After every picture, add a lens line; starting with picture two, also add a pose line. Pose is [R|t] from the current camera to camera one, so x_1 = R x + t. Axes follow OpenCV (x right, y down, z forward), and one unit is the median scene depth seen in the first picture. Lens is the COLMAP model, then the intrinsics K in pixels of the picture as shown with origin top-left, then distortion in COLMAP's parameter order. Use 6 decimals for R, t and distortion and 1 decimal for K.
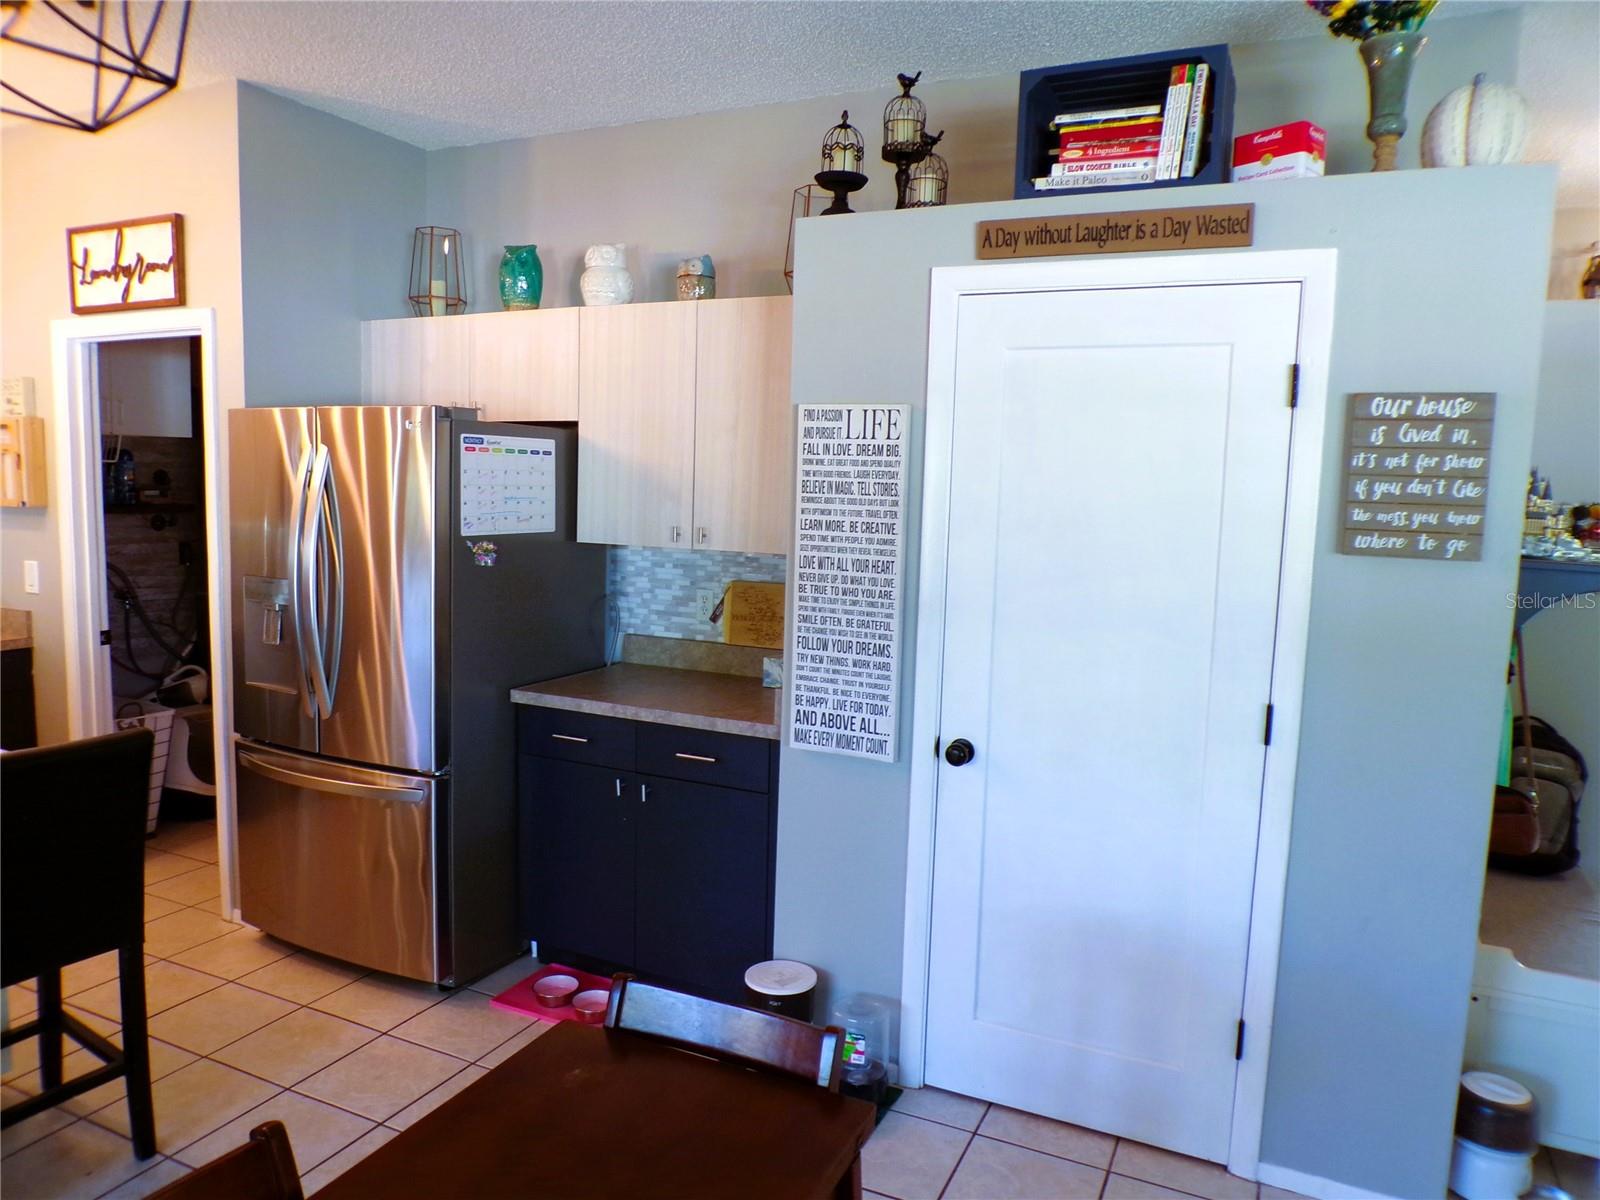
lens RADIAL K [[1086.0, 0, 802.1], [0, 1086.0, 595.4], [0, 0, 1]] dist [-0.036604, 0.003521]
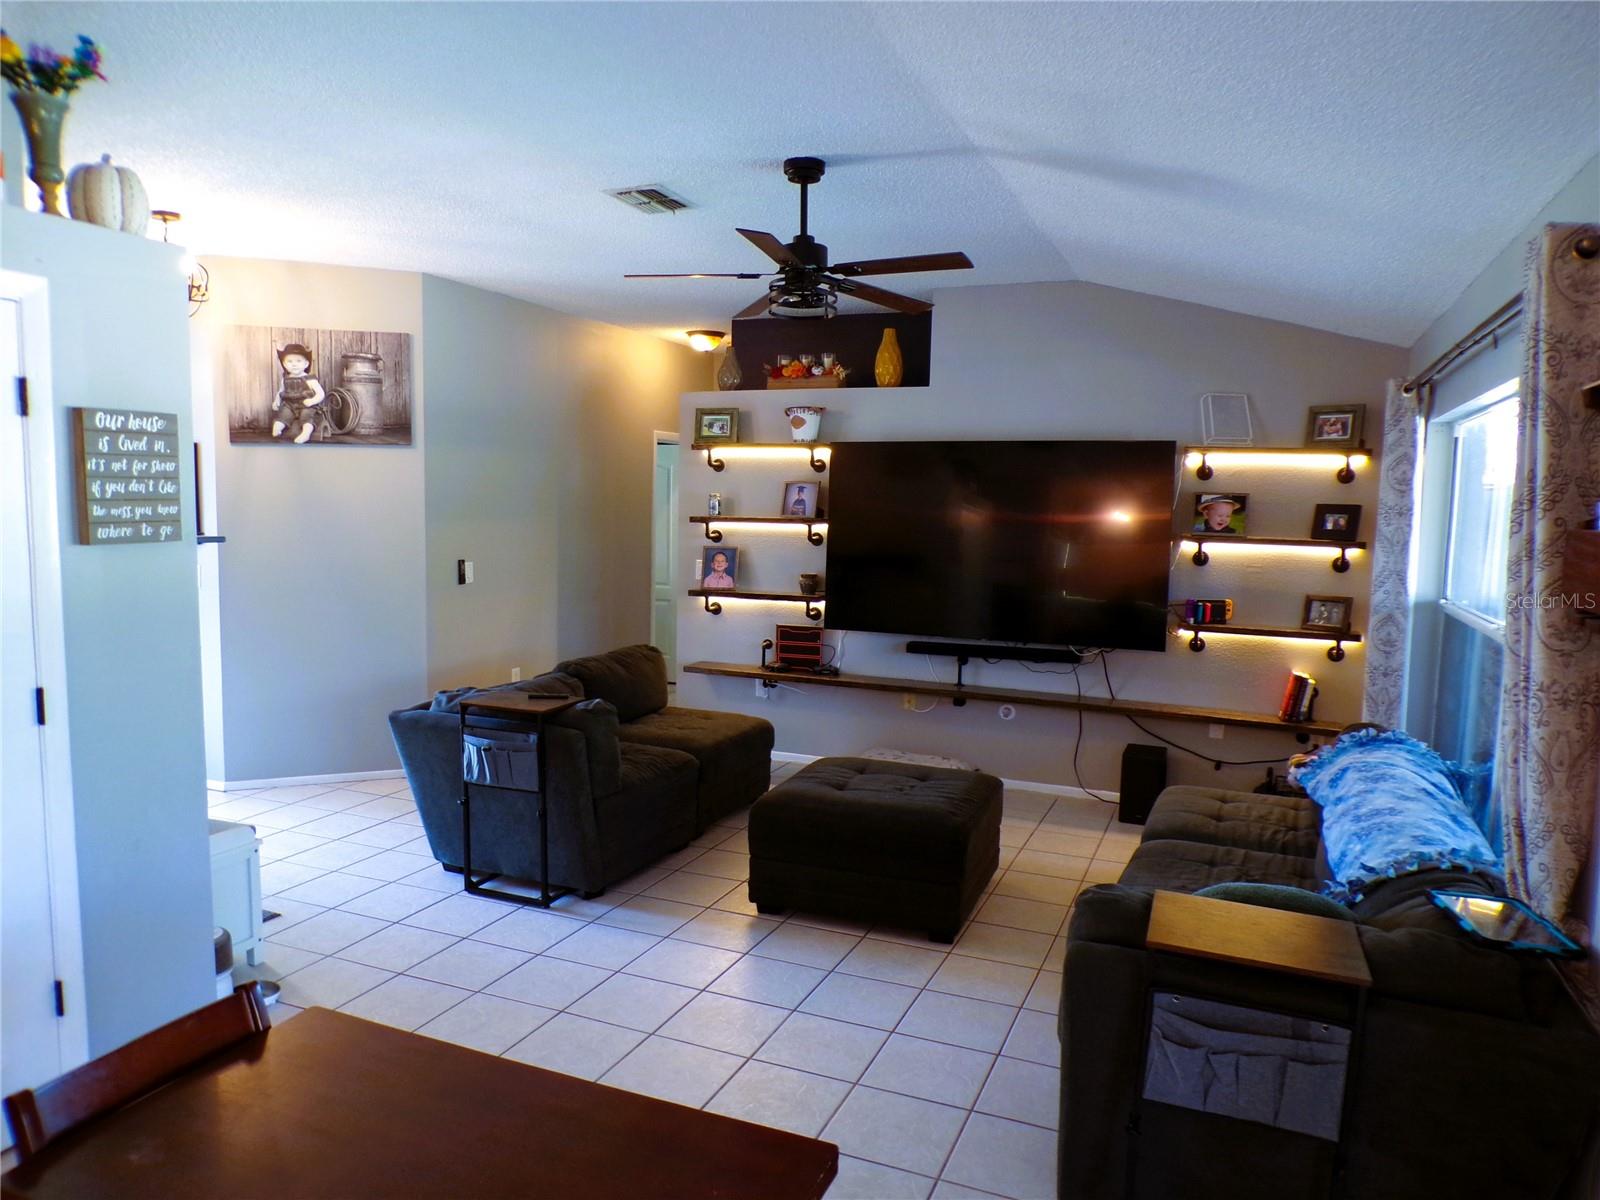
lens RADIAL K [[1087.7, 0, 800.0], [0, 1087.7, 600.0], [0, 0, 1]] dist [-0.047971, 0.023719]
pose [[-0.035340, -0.123712, 0.991689, -0.559220], [0.093843, 0.987513, 0.126535, -0.043658], [-0.994960, 0.097535, -0.023289, 0.214364]]
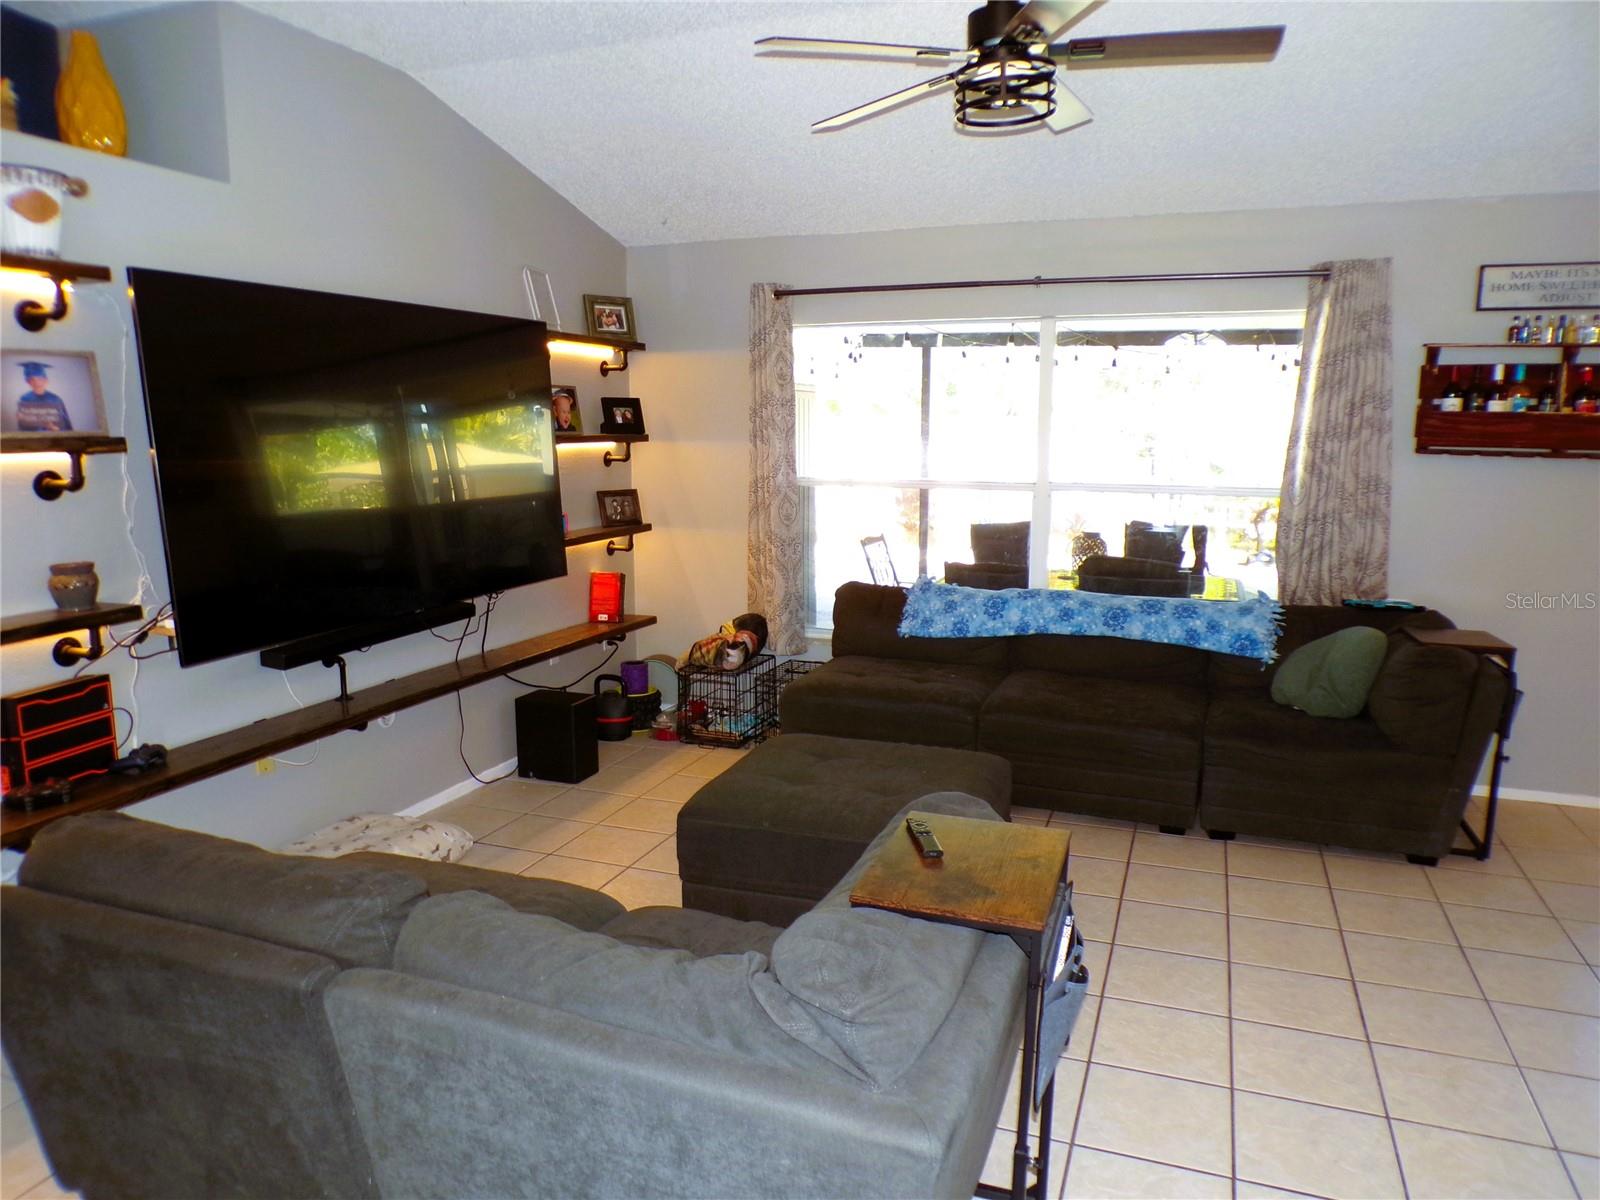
lens RADIAL K [[1090.0, 0, 800.0], [0, 1090.0, 600.0], [0, 0, 1]] dist [-0.051015, 0.037030]
pose [[-0.996501, -0.018557, -0.081494, 1.145244], [-0.040314, 0.960837, 0.274167, -0.077227], [0.073214, 0.276493, -0.958223, 1.172971]]
